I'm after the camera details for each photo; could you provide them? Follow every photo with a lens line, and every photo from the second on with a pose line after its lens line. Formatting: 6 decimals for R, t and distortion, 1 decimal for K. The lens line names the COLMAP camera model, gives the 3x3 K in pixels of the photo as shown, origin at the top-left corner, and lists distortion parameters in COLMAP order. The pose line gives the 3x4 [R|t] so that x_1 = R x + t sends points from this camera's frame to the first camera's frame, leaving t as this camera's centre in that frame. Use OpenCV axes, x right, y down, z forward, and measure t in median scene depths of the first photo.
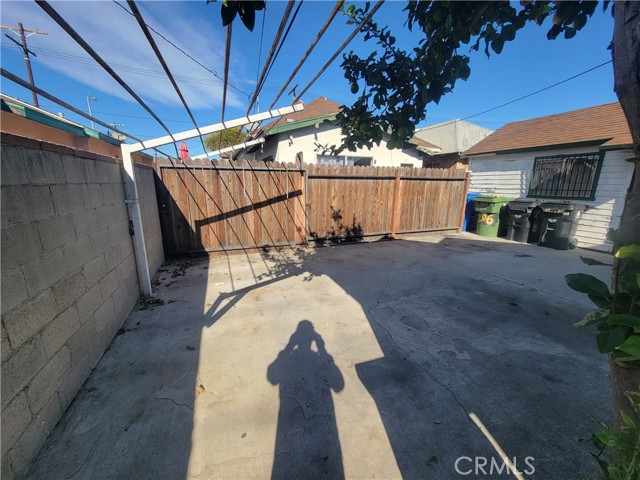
lens RADIAL K [[259.6, 0, 317.9], [0, 259.6, 239.8], [0, 0, 1]] dist [-0.000472, 0.000134]
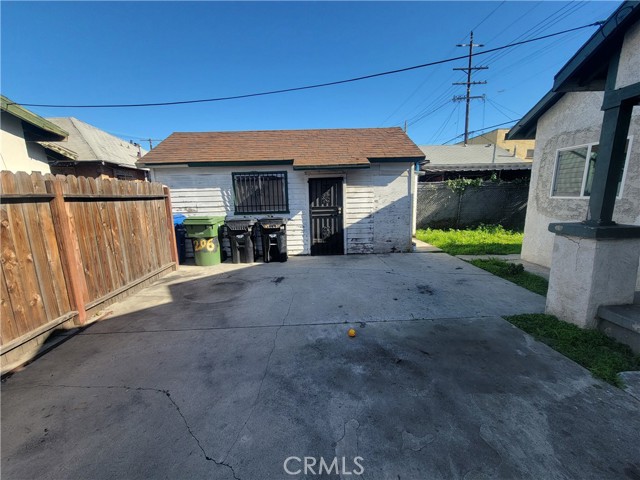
lens RADIAL K [[259.6, 0, 316.7], [0, 259.6, 244.0], [0, 0, 1]] dist [-0.000472, 0.000134]
pose [[0.332135, -0.190499, 0.923794, 0.018921], [0.228500, 0.966470, 0.117146, -0.105824], [-0.915136, 0.172178, 0.364528, 0.414085]]
